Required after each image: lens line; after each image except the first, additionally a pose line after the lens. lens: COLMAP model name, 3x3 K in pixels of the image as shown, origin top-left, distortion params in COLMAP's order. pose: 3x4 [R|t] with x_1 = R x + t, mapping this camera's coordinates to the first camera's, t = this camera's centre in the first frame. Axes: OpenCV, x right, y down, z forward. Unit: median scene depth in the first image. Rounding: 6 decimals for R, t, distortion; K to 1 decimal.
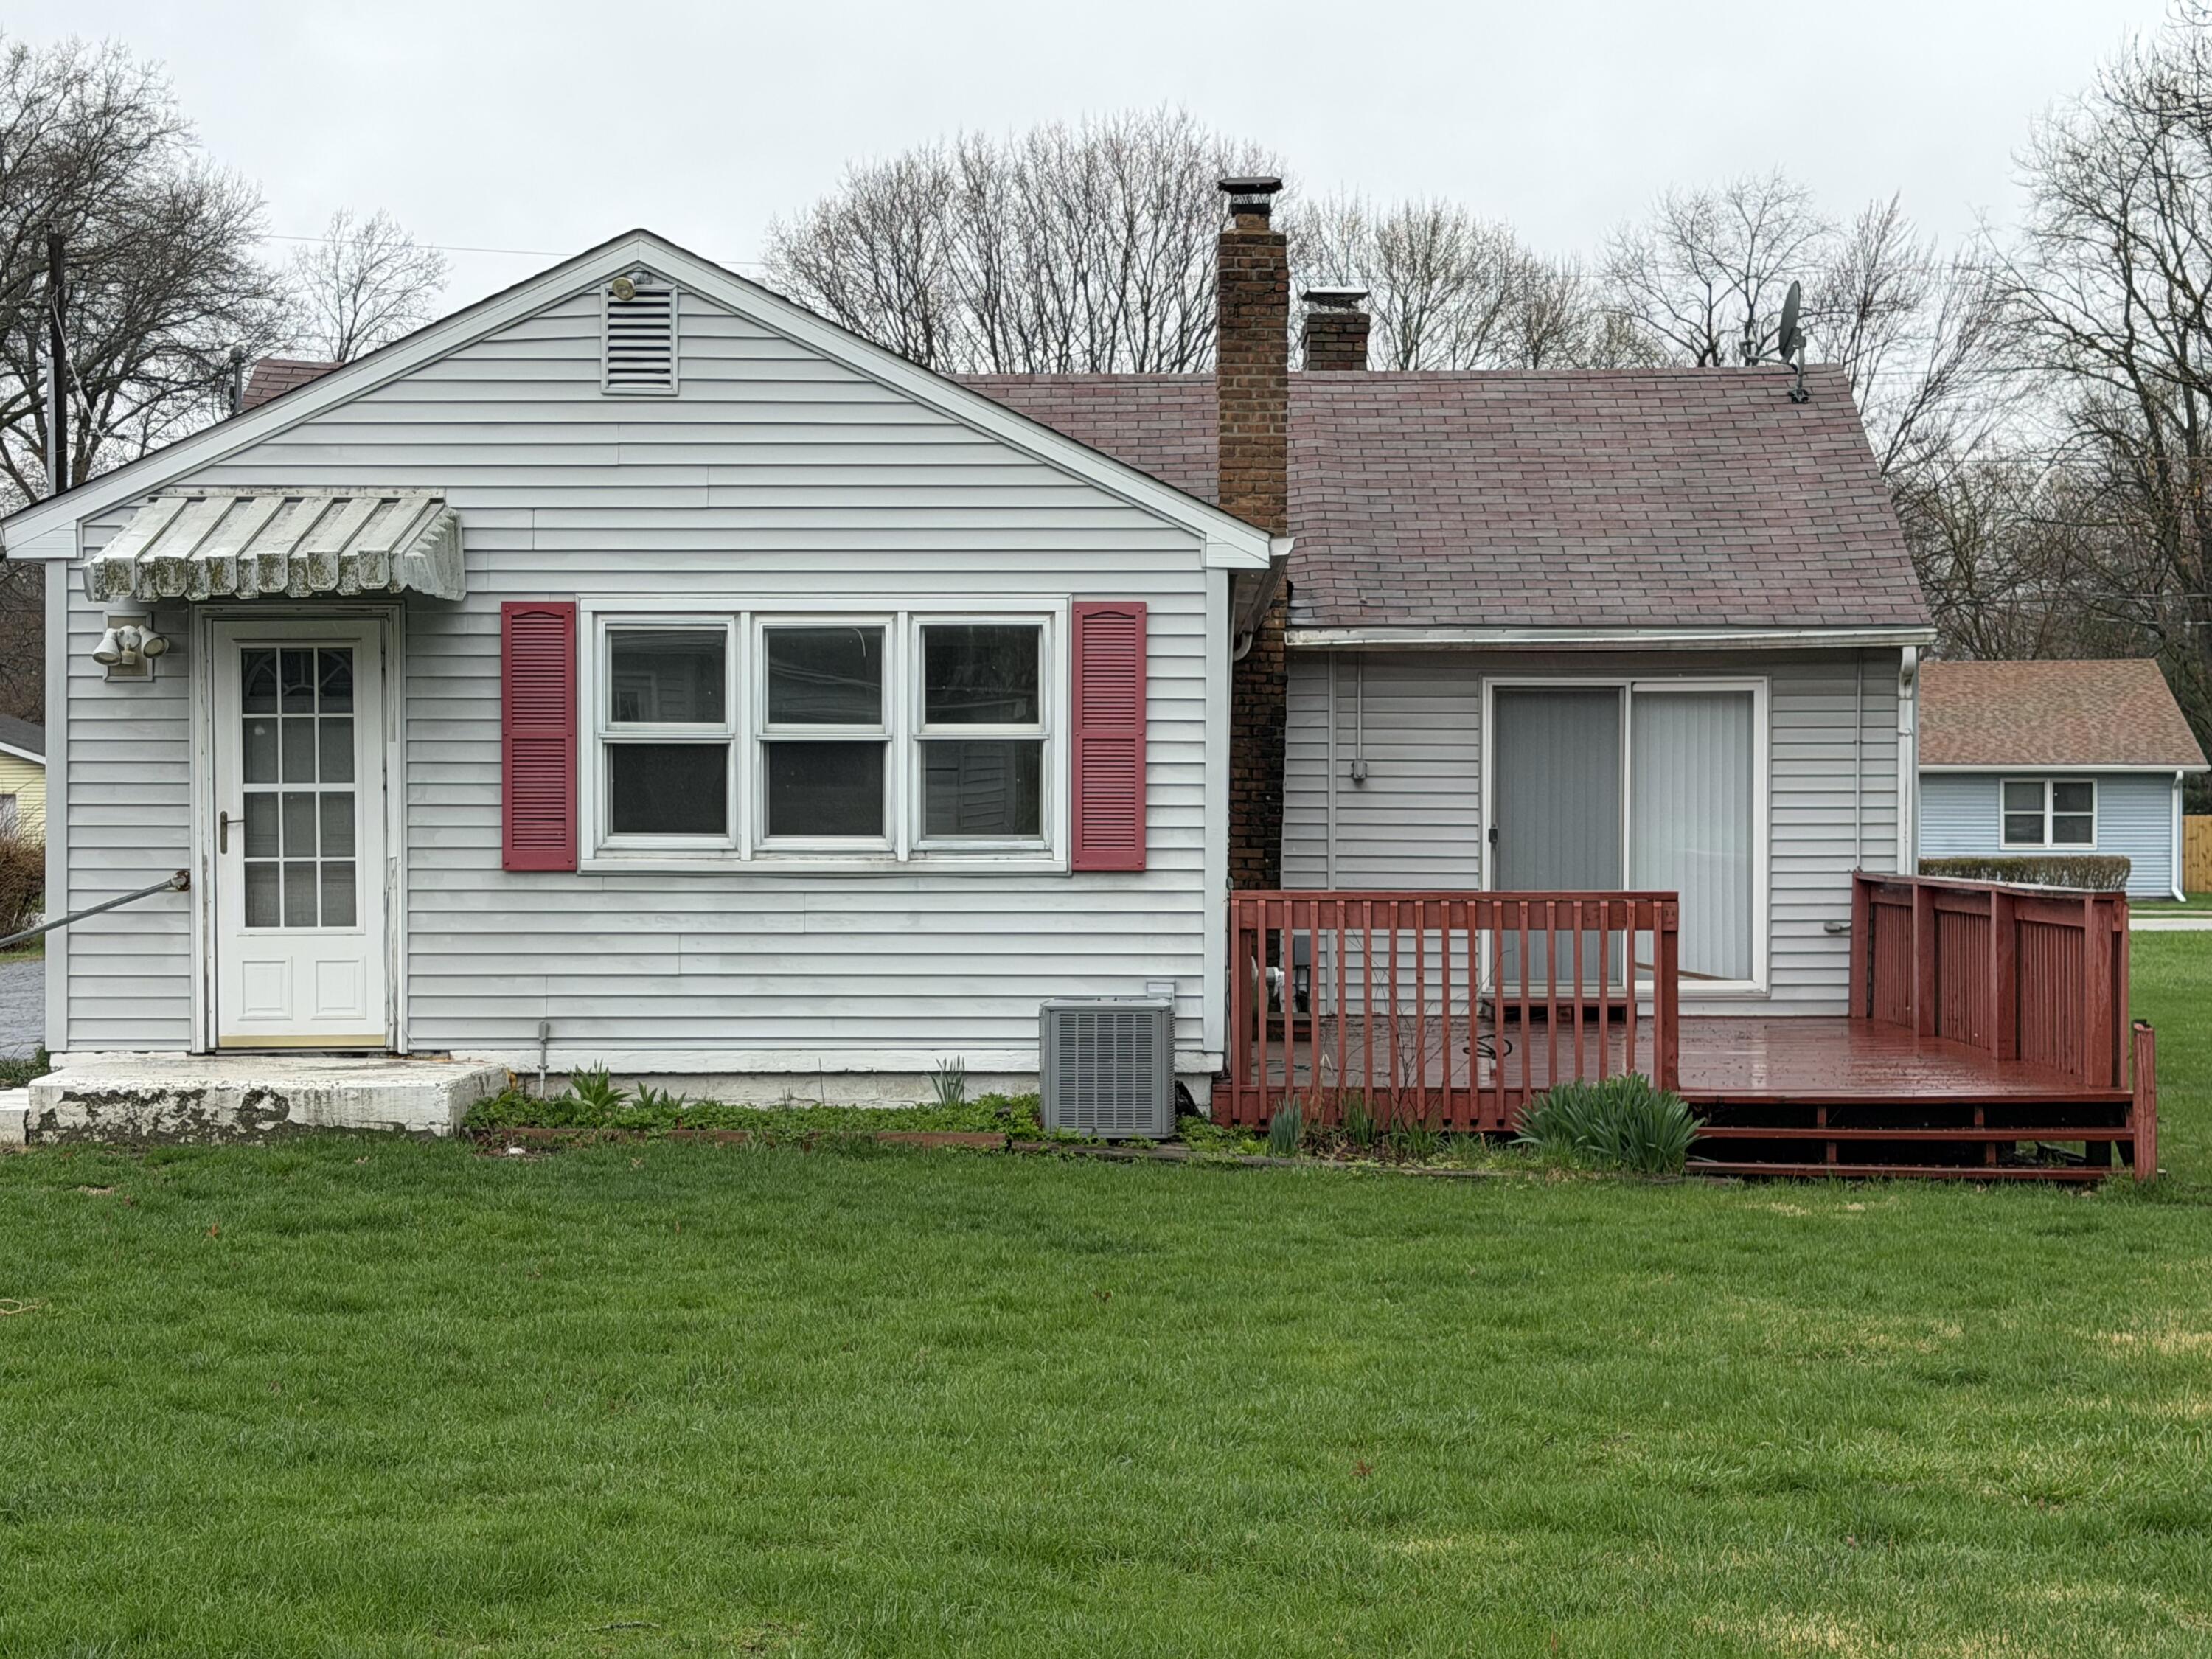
lens RADIAL K [[4083.8, 0, 1106.9], [0, 4083.8, 835.9], [0, 0, 1]] dist [0.116591, 0.000000]
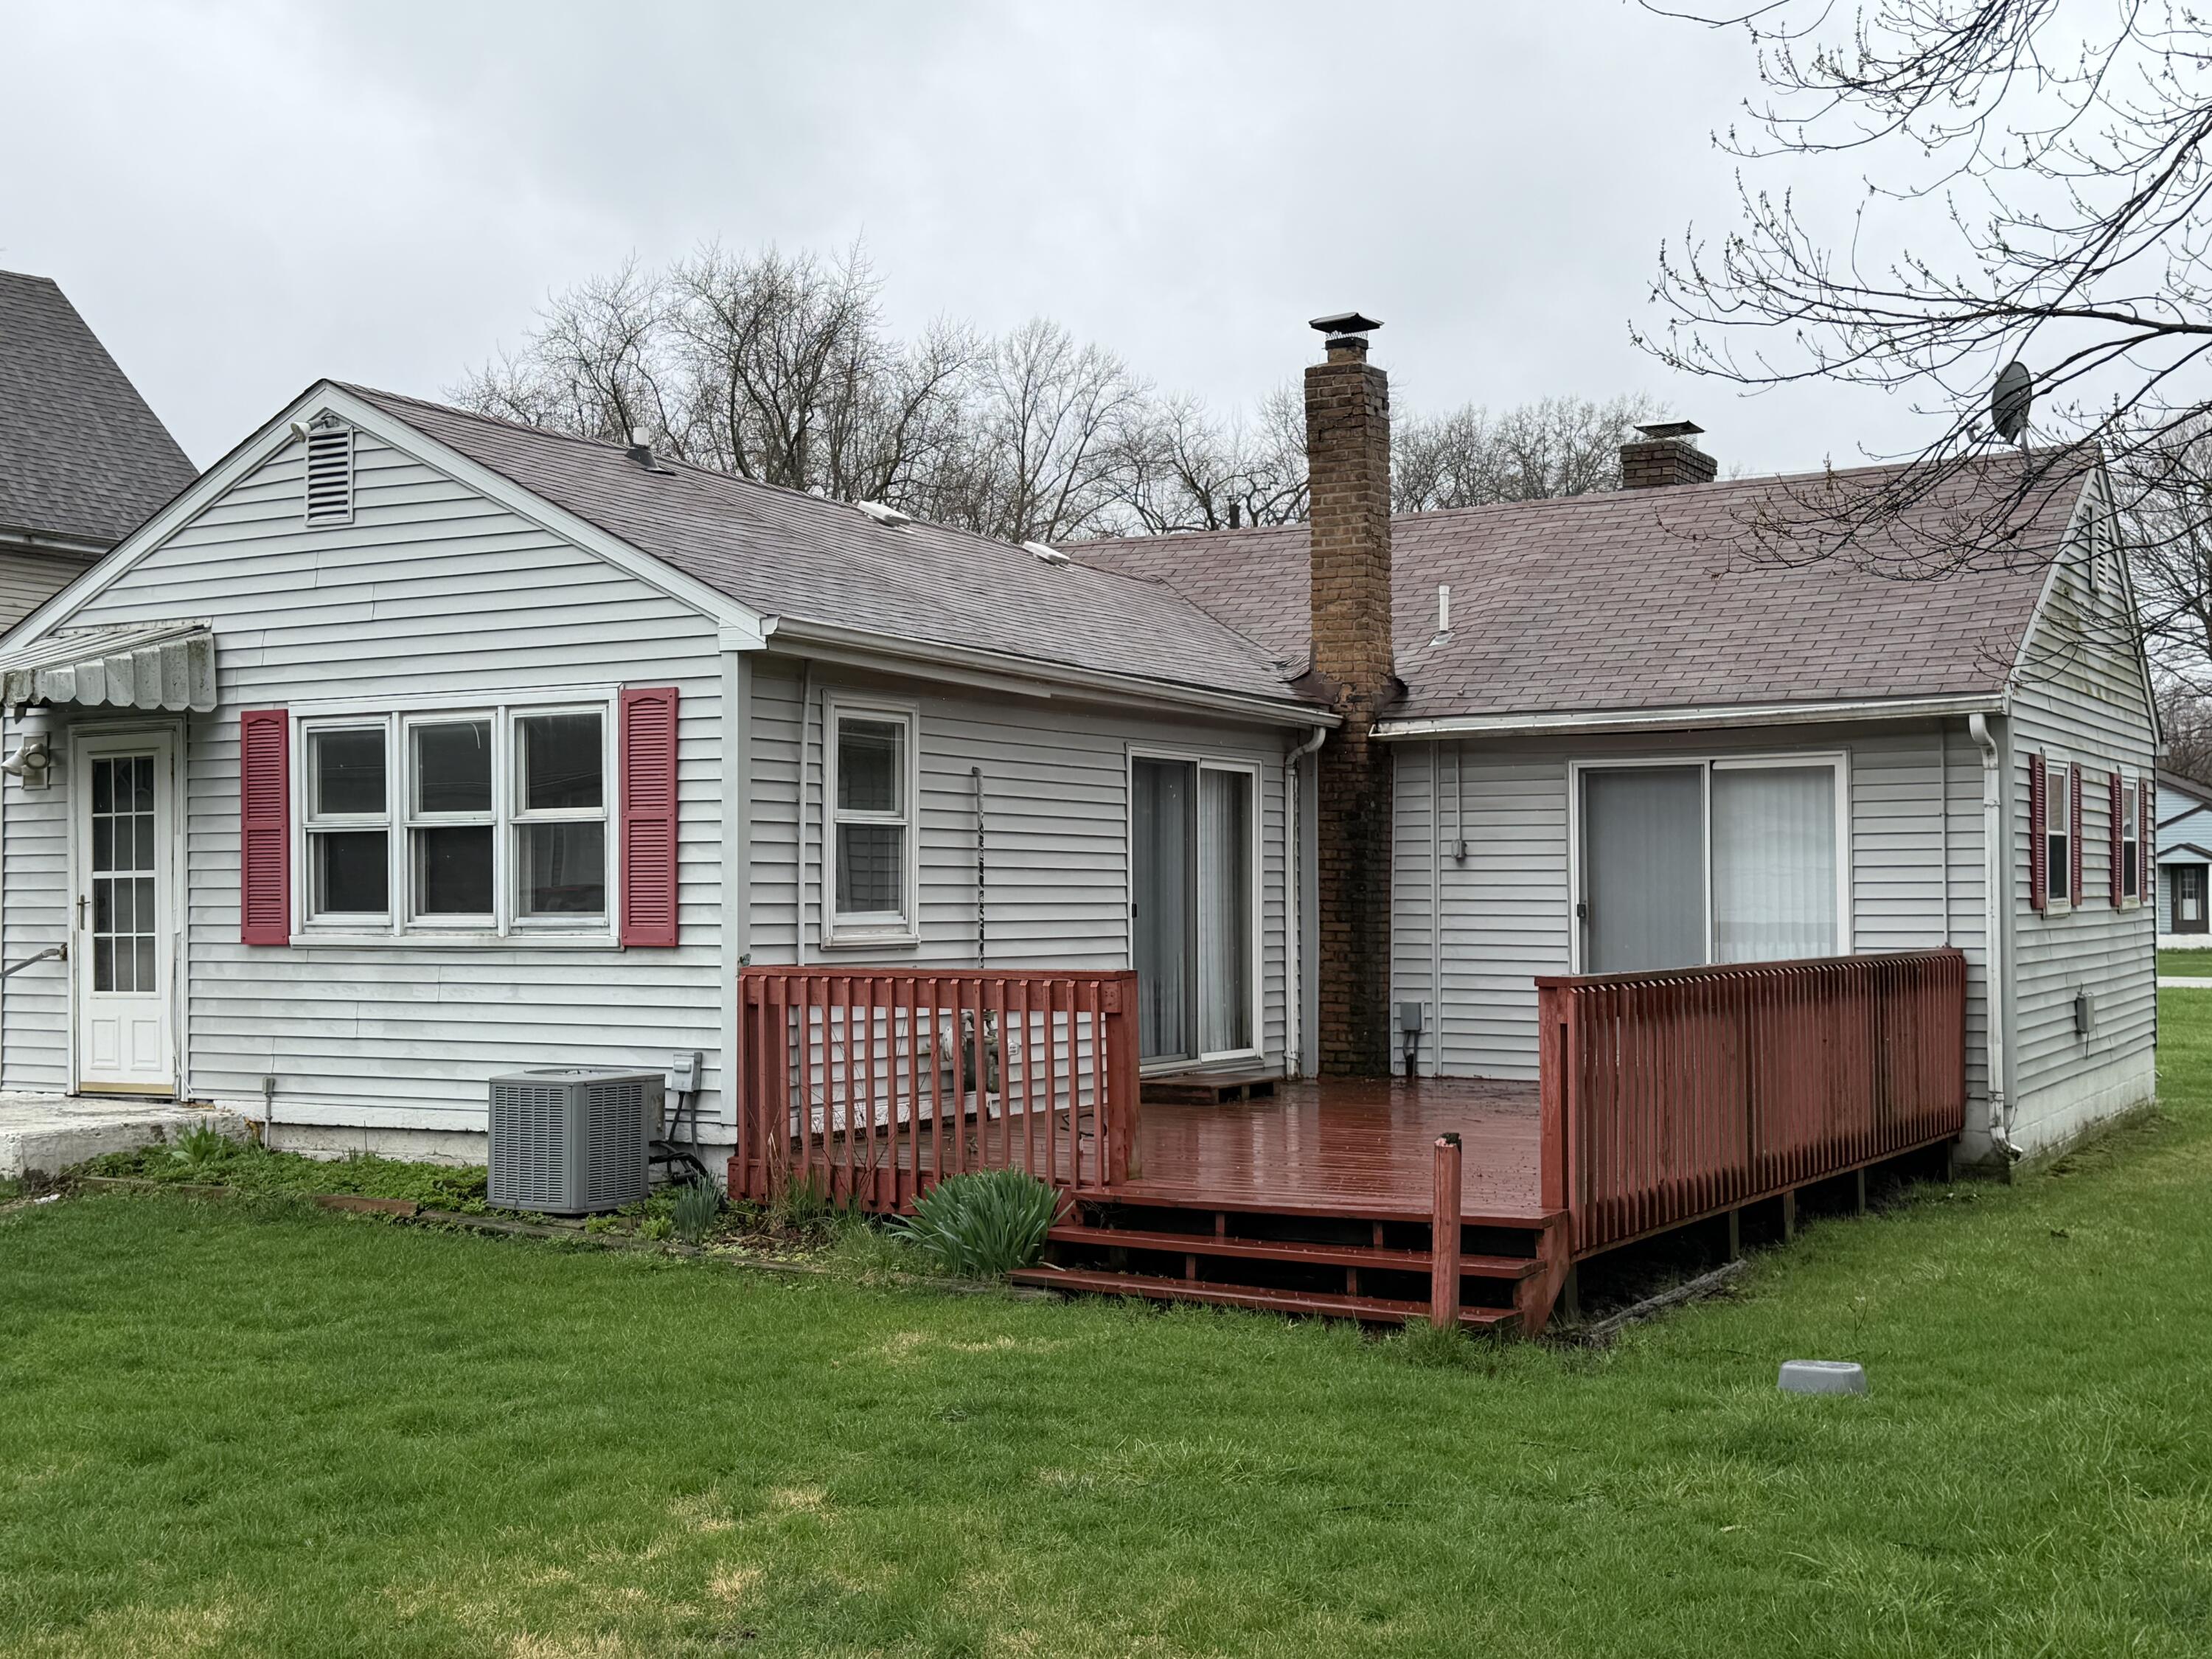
lens RADIAL K [[2545.4, 0, 1103.9], [0, 2545.4, 821.7], [0, 0, 1]] dist [0.111742, 0.000000]
pose [[0.863166, -0.019466, -0.504545, 0.428341], [0.002093, 0.999386, -0.034977, -0.000210], [0.504916, 0.029135, 0.862677, 0.494778]]
